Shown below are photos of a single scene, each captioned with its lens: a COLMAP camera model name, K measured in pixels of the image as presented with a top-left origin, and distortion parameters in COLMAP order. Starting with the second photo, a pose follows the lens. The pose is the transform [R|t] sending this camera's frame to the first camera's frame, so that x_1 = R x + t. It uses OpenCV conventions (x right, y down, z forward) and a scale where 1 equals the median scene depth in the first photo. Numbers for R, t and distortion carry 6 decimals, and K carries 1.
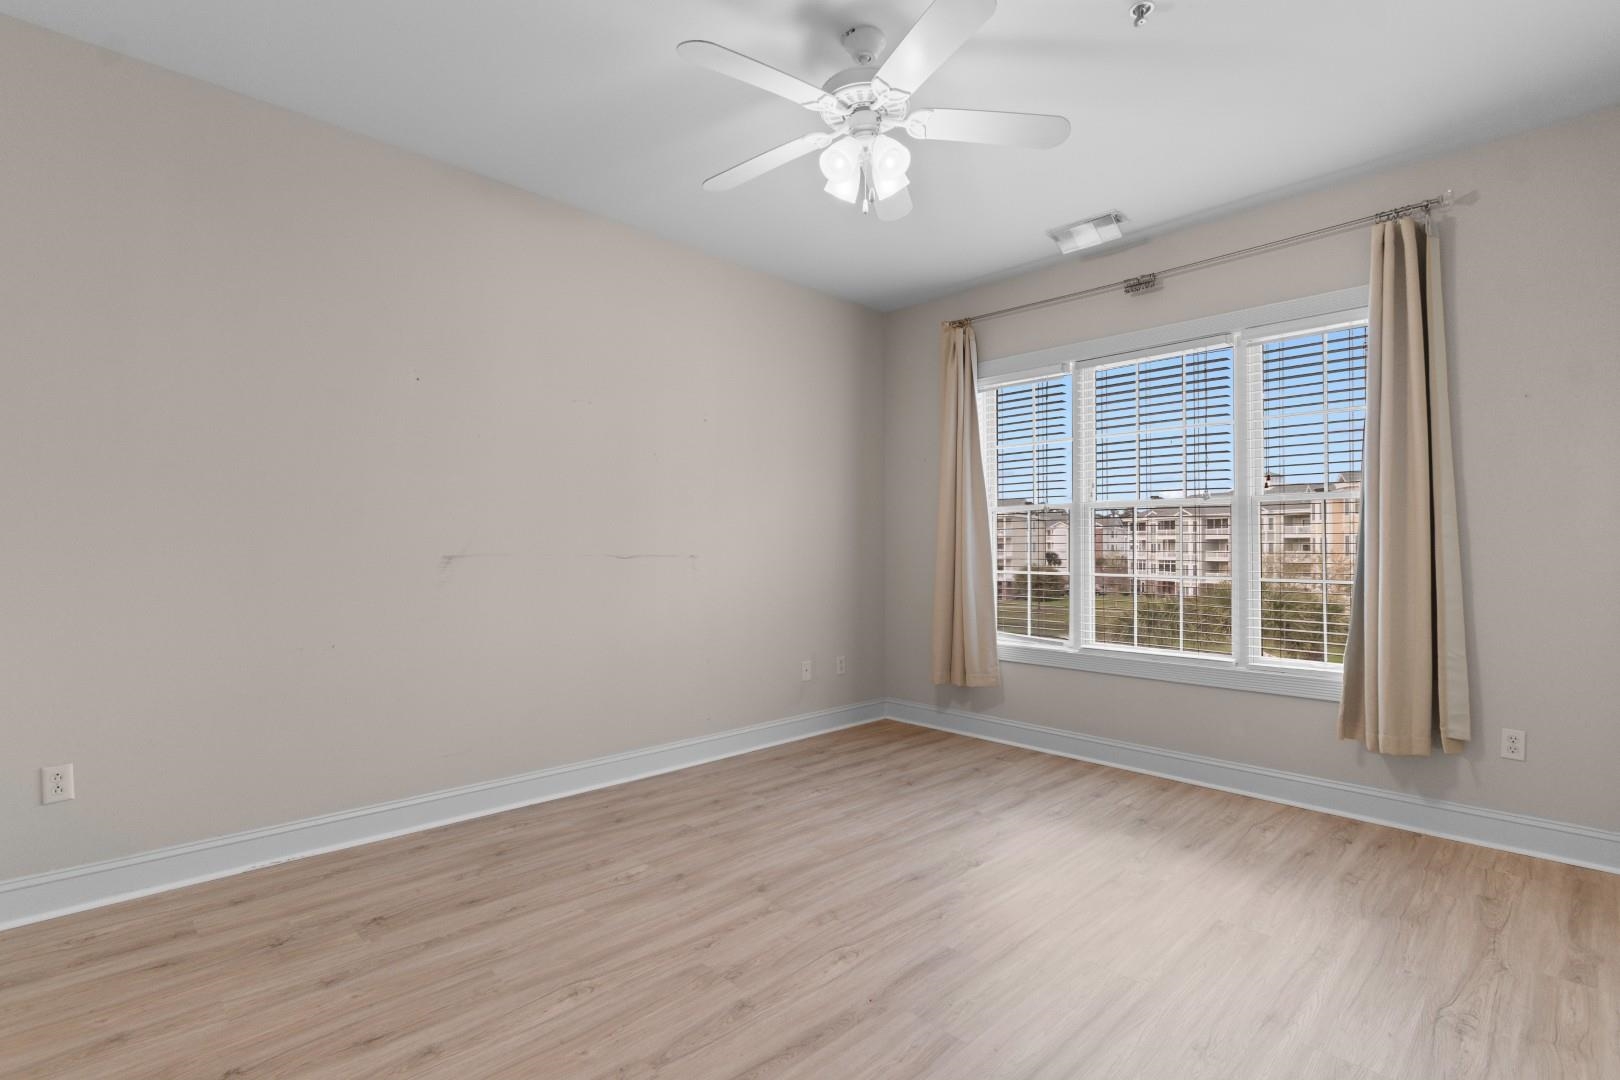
lens RADIAL K [[775.4, 0, 814.2], [0, 775.4, 537.9], [0, 0, 1]] dist [0.002491, -0.001117]
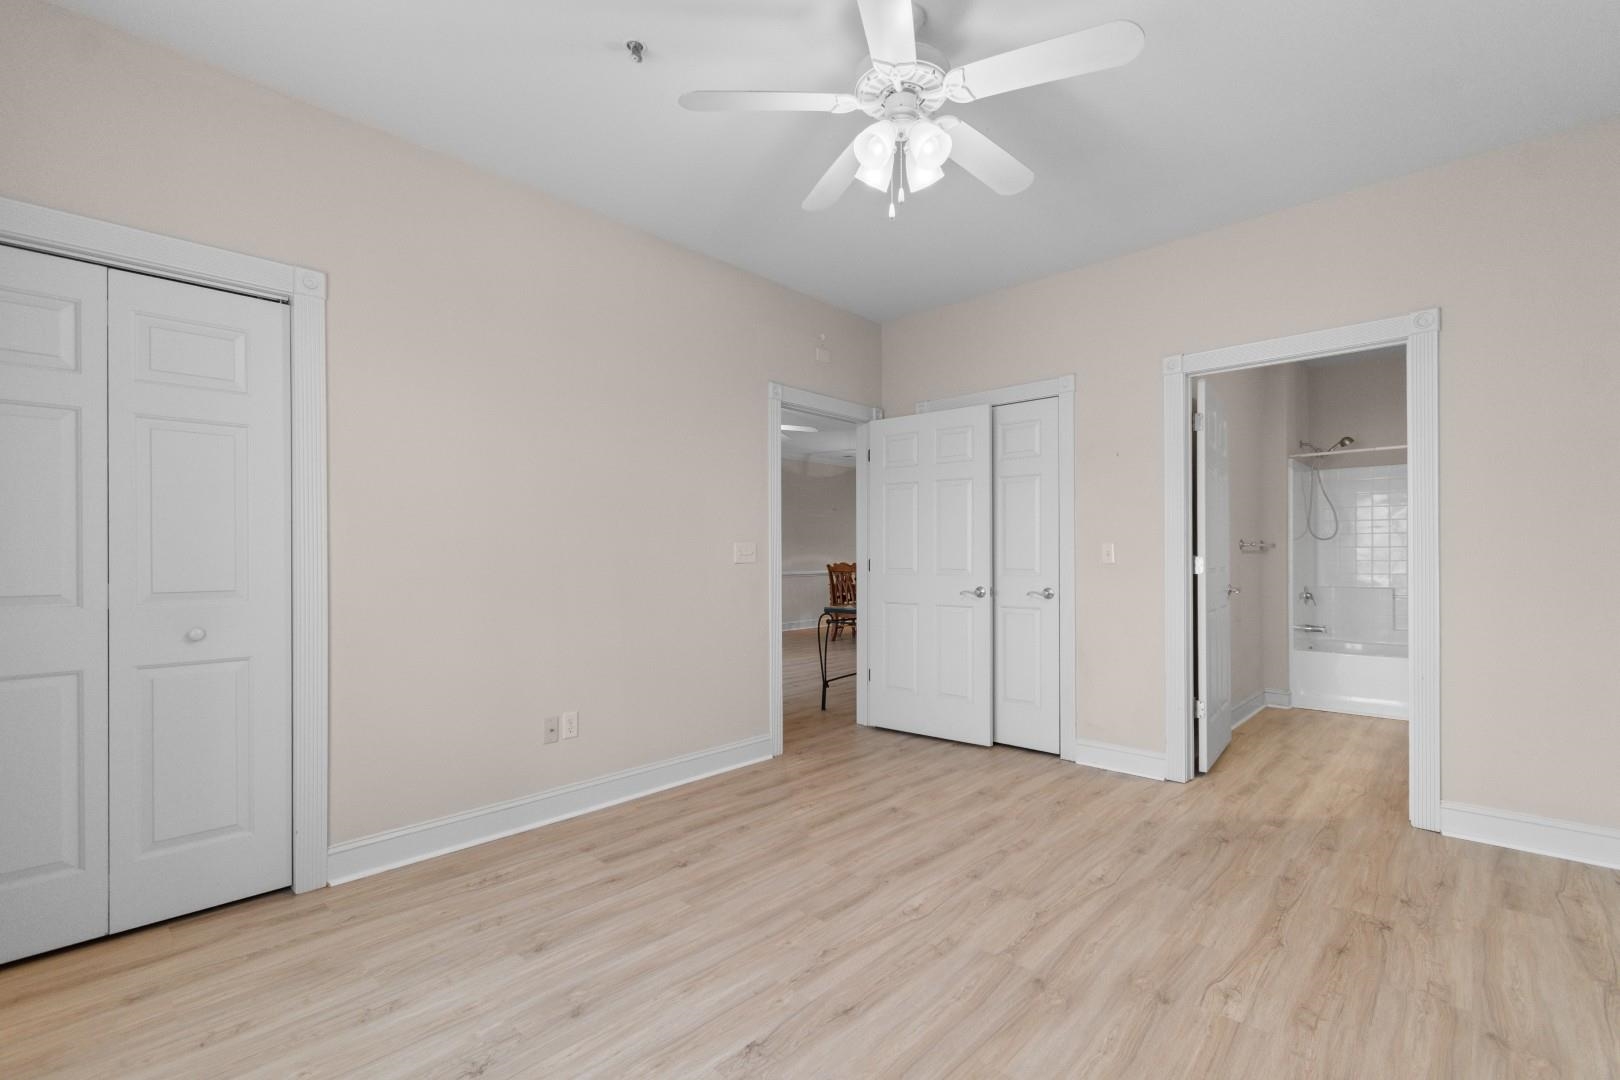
lens RADIAL K [[705.5, 0, 796.9], [0, 705.5, 561.8], [0, 0, 1]] dist [-0.000783, -0.000335]
pose [[-0.999826, 0.001705, -0.018575, 0.195263], [0.001828, 0.999976, -0.006628, 0.020388], [0.018563, -0.006661, -0.999806, 1.719829]]
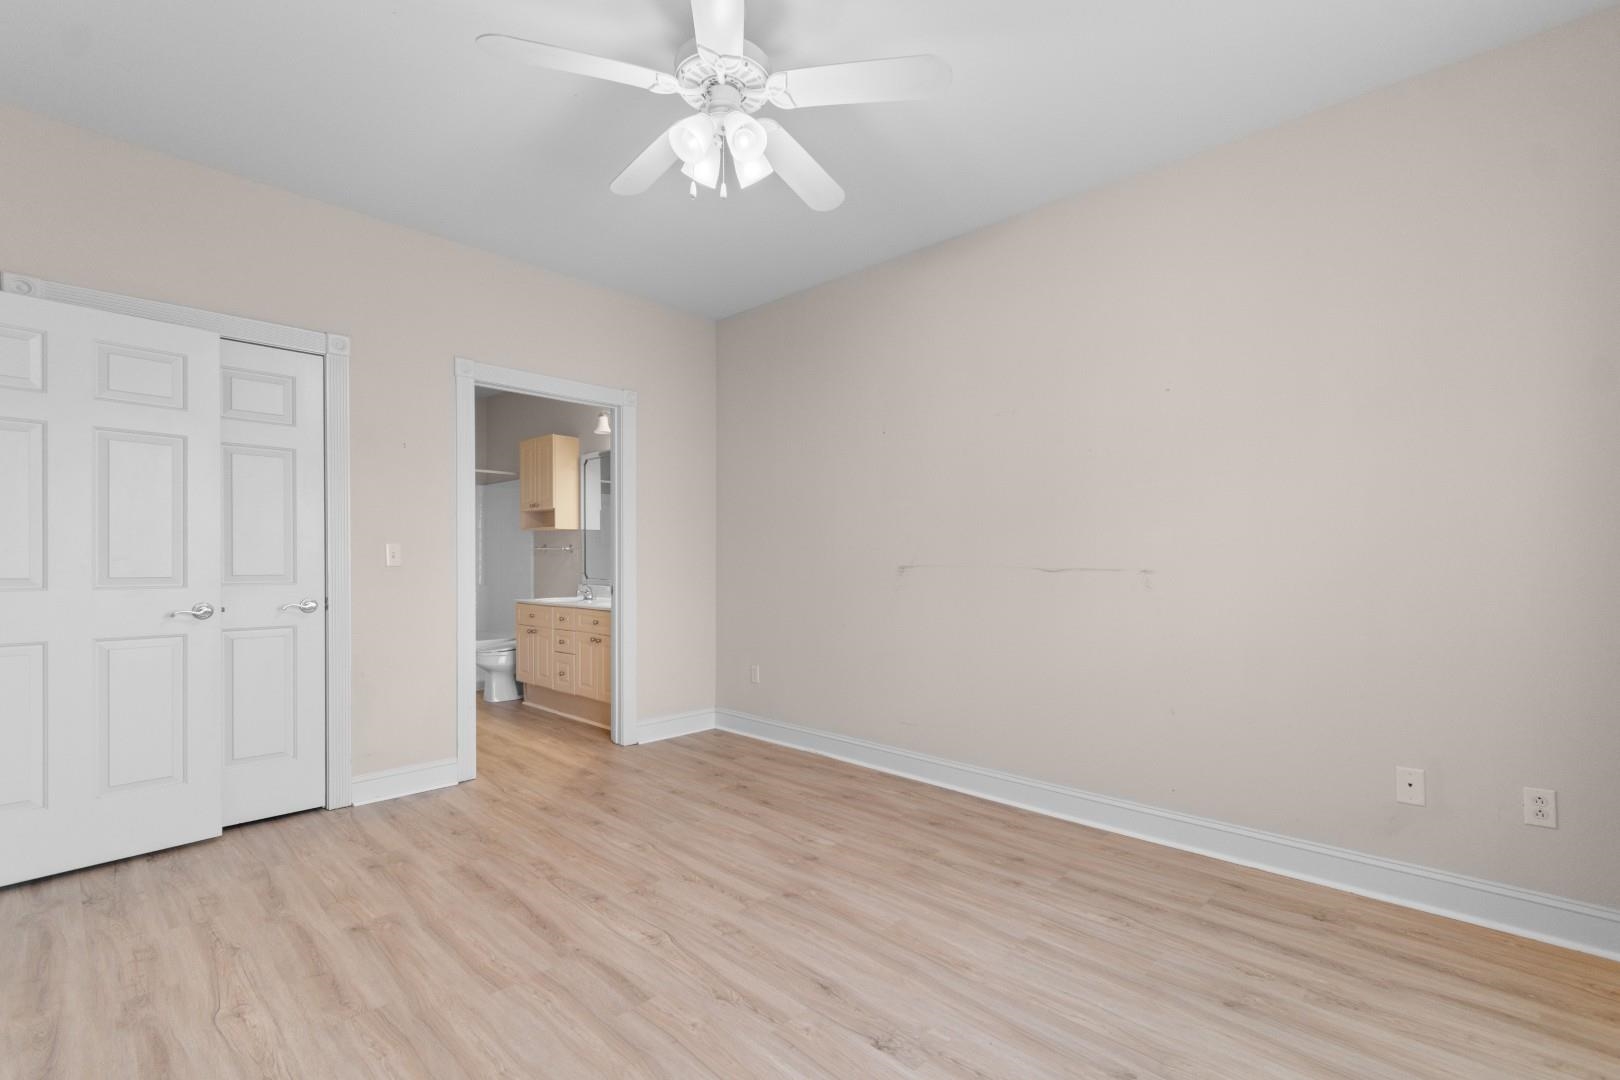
lens RADIAL K [[733.0, 0, 809.3], [0, 733.0, 555.7], [0, 0, 1]] dist [0.002690, -0.000430]
pose [[0.018801, -0.005892, -0.999806, 0.891246], [0.010503, 0.999929, -0.005695, 0.013657], [0.999768, -0.010393, 0.018861, 1.006951]]
